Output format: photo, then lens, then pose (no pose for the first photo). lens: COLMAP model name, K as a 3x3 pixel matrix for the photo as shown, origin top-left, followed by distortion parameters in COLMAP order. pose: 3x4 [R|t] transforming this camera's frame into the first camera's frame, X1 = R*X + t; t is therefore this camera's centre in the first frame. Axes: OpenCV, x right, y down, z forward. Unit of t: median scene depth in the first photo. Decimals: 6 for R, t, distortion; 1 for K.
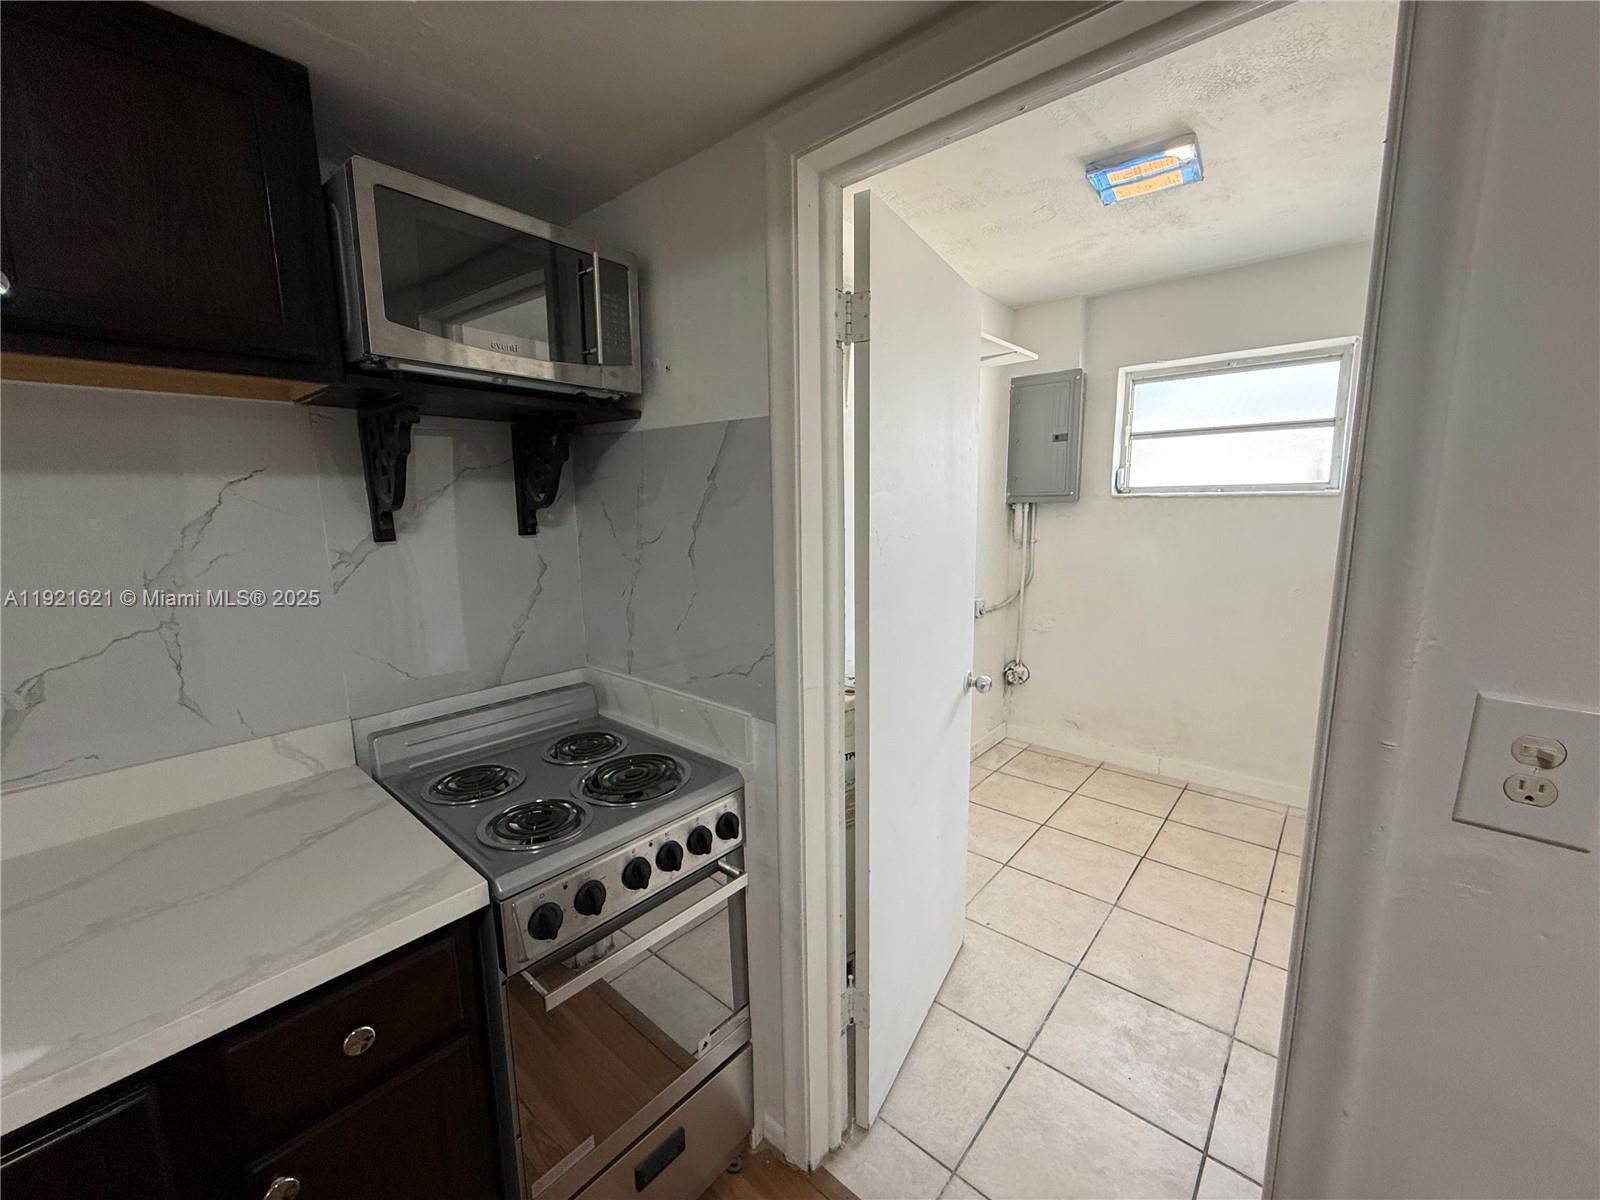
lens RADIAL K [[636.8, 0, 795.1], [0, 636.8, 600.1], [0, 0, 1]] dist [0.000091, 0.000525]
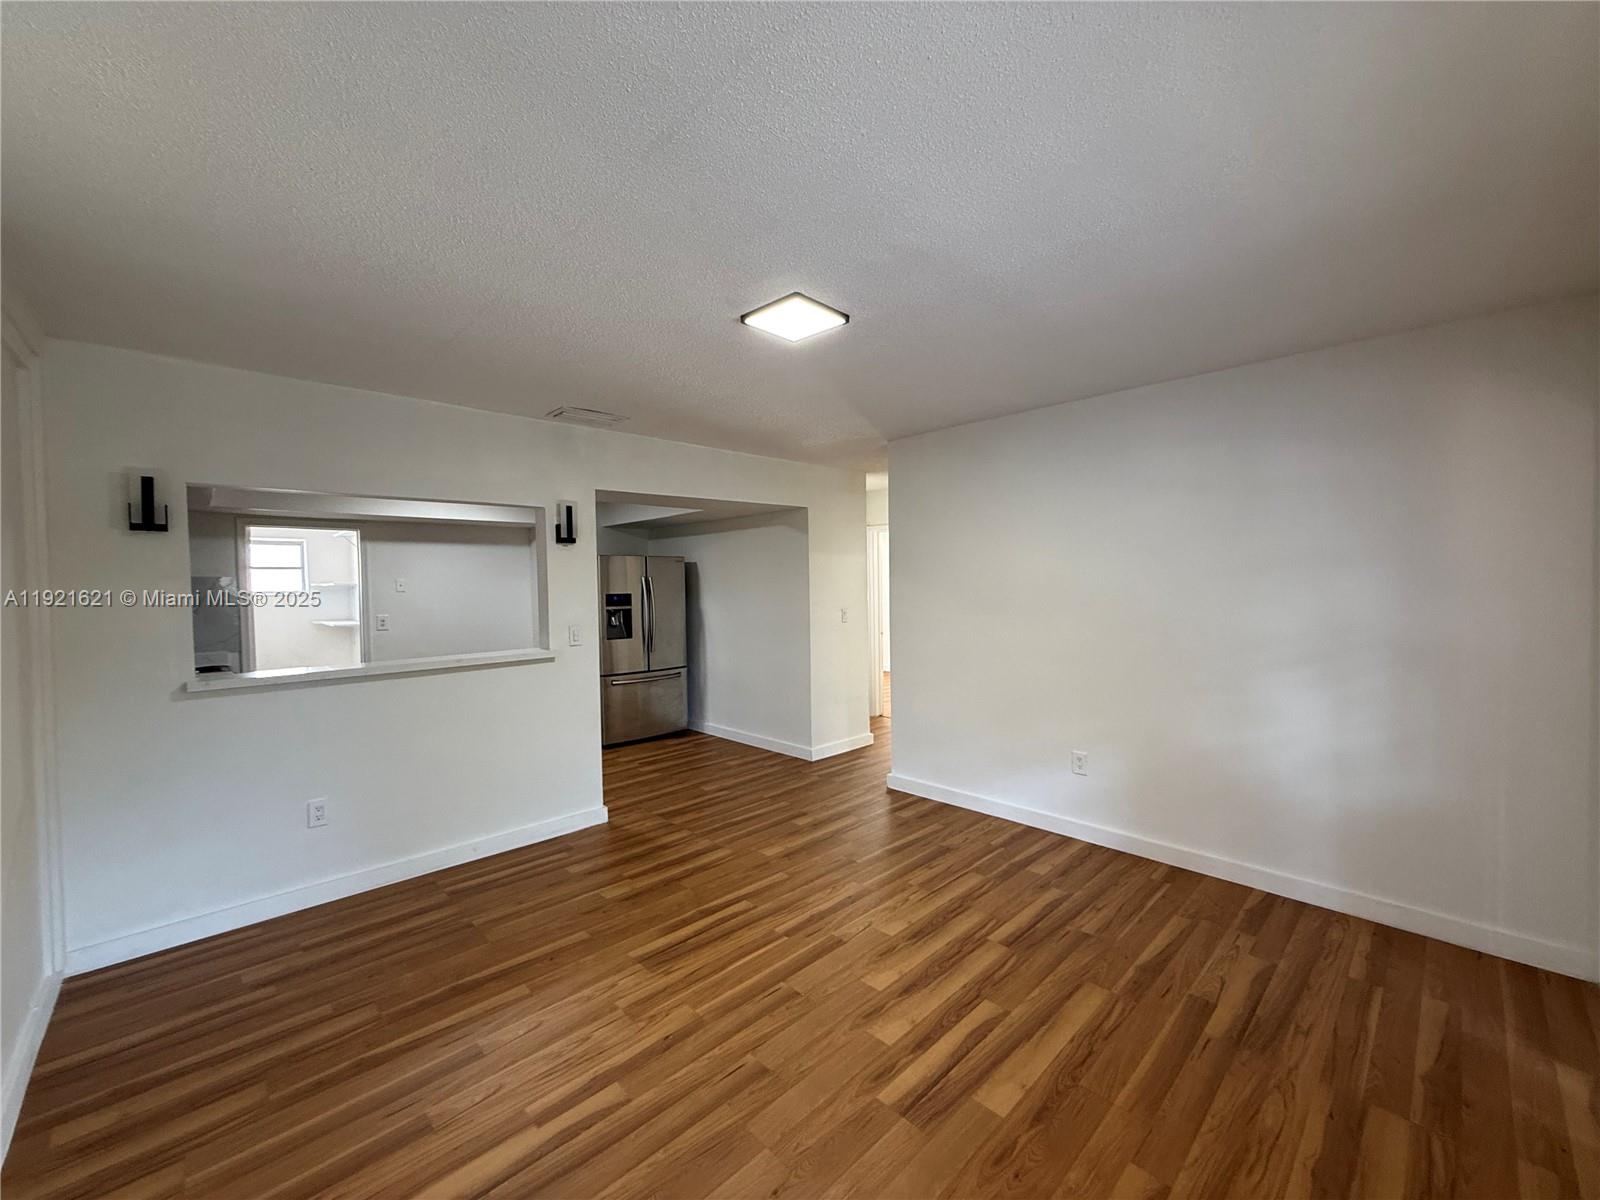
lens RADIAL K [[636.8, 0, 795.1], [0, 636.8, 600.1], [0, 0, 1]] dist [0.000091, 0.000525]
pose [[0.087872, -0.012960, 0.996047, -3.612695], [0.168492, 0.985701, -0.002039, 0.460144], [-0.981778, 0.168005, 0.088799, -2.762368]]
